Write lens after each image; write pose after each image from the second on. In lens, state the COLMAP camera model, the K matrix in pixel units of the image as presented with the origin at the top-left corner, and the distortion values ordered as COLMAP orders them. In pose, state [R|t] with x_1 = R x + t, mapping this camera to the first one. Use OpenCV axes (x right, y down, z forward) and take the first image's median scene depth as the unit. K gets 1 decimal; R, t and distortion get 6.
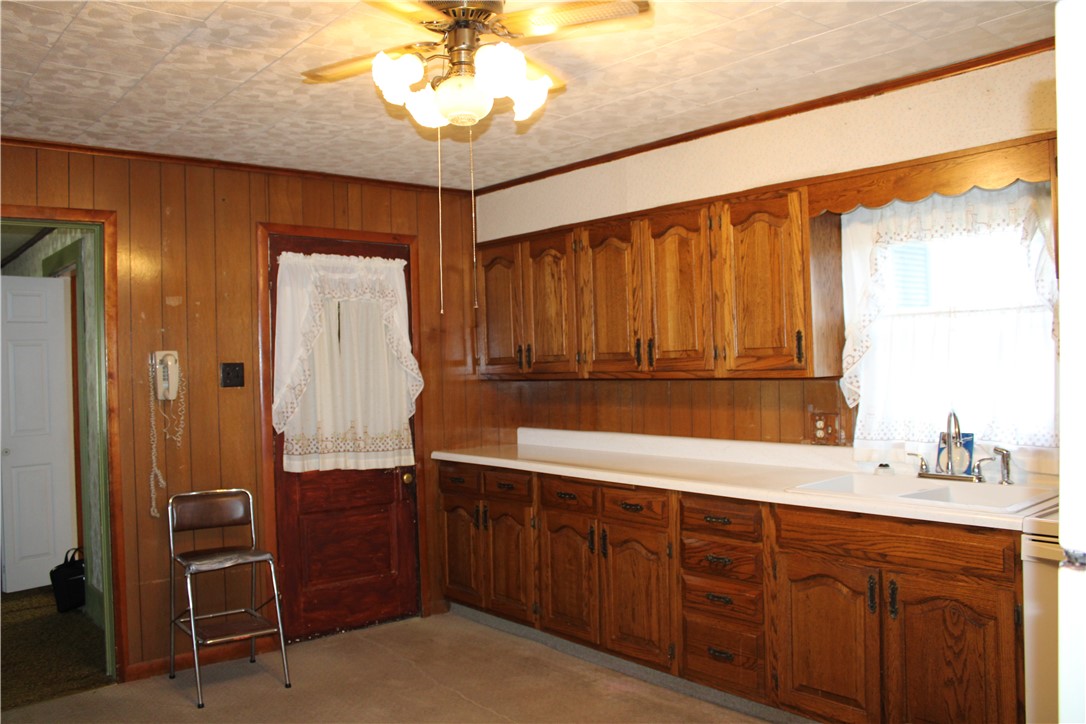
lens RADIAL K [[899.1, 0, 546.0], [0, 899.1, 361.1], [0, 0, 1]] dist [-0.143545, 0.079360]
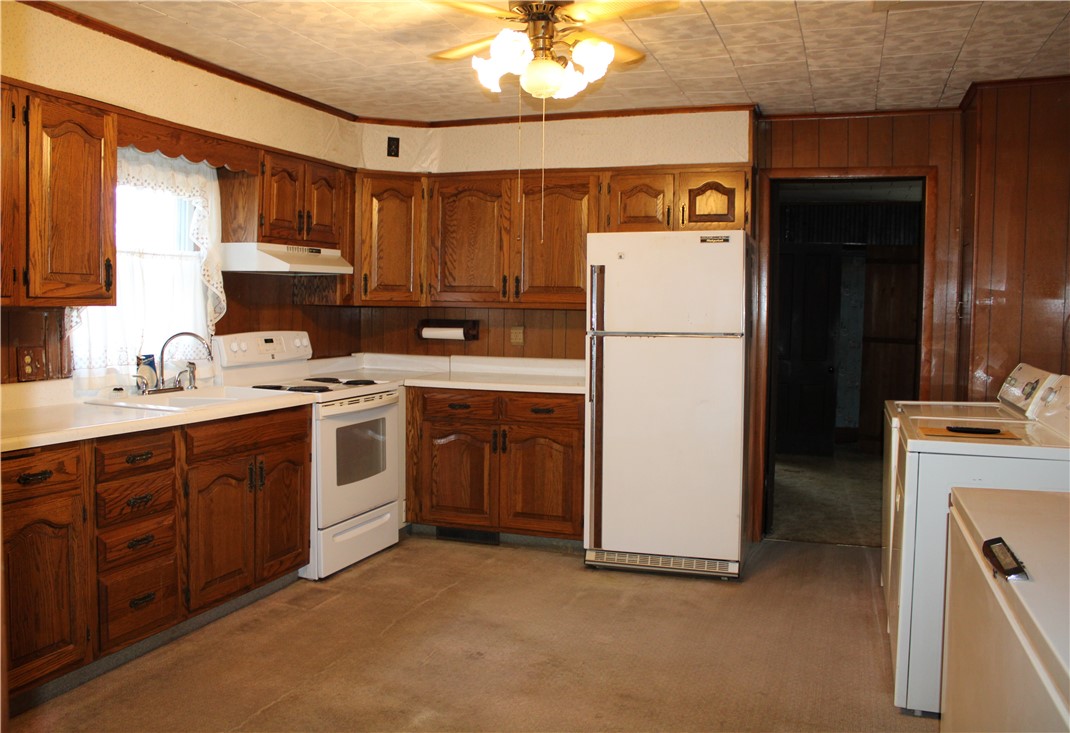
lens RADIAL K [[923.5, 0, 535.2], [0, 923.5, 366.1], [0, 0, 1]] dist [-0.127338, 0.022945]
pose [[-0.509512, -0.041385, 0.859468, -0.812528], [-0.007853, 0.999025, 0.043449, 0.037681], [-0.860428, 0.015388, -0.509340, 1.104136]]
